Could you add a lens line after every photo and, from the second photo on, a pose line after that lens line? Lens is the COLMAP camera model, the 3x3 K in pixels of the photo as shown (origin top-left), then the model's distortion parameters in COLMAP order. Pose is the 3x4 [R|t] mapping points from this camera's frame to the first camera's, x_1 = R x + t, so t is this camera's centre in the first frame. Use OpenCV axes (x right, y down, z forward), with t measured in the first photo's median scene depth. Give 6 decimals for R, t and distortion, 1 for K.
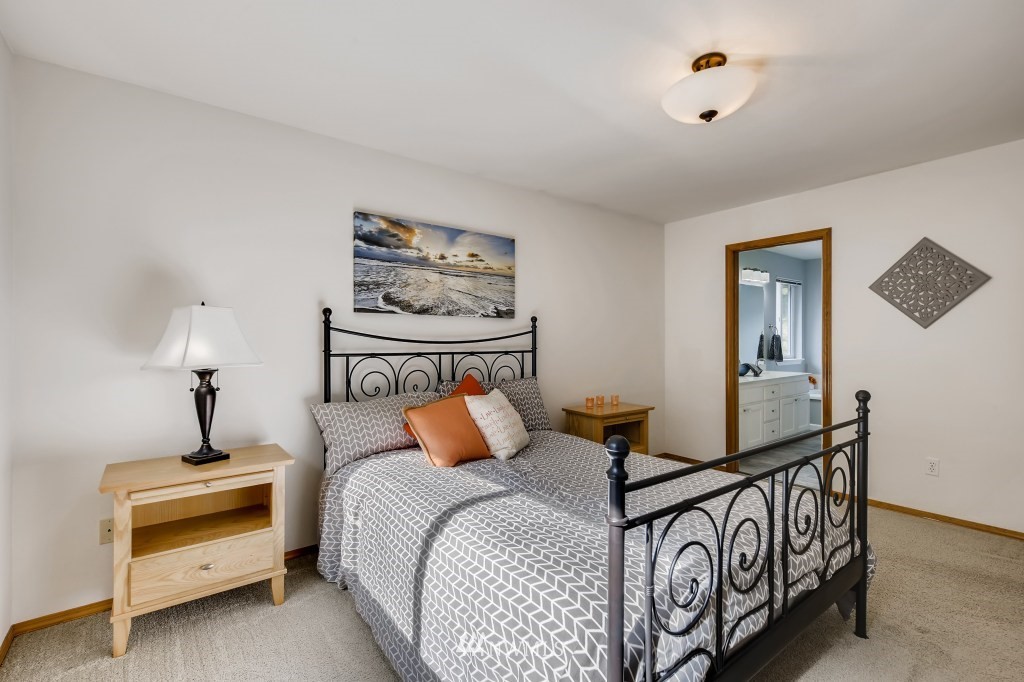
lens RADIAL K [[454.8, 0, 511.5], [0, 454.8, 347.3], [0, 0, 1]] dist [0.001801, -0.000449]
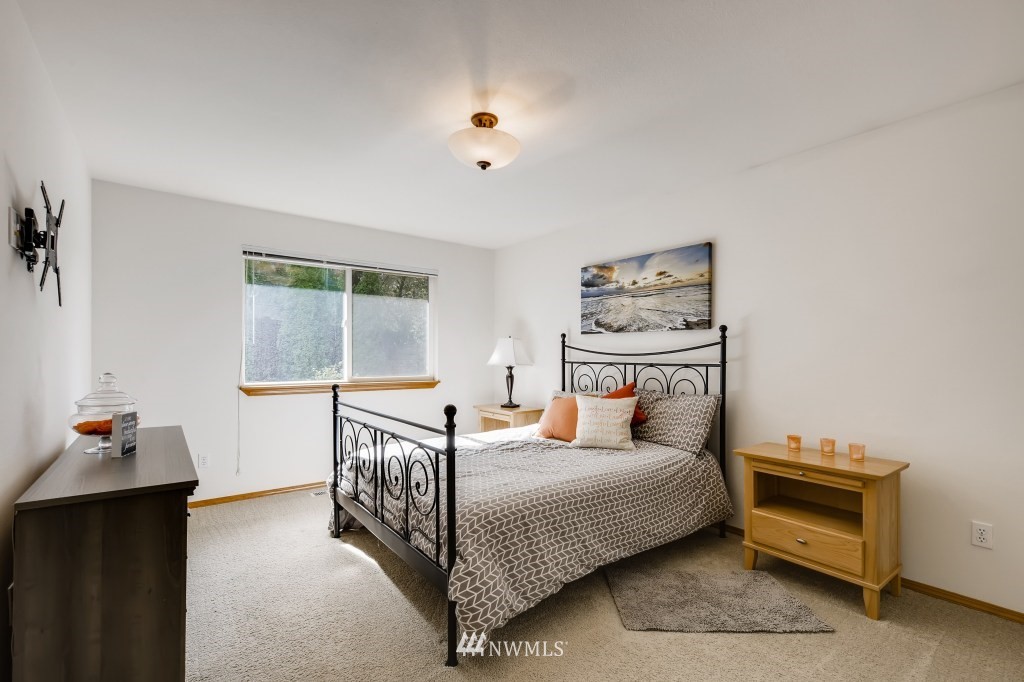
lens RADIAL K [[454.8, 0, 511.5], [0, 454.8, 347.3], [0, 0, 1]] dist [0.001801, -0.000449]
pose [[-0.006754, -0.011763, -0.999908, 1.025773], [-0.012723, 0.999851, -0.011677, -0.012085], [0.999896, 0.012643, -0.006902, 0.683492]]
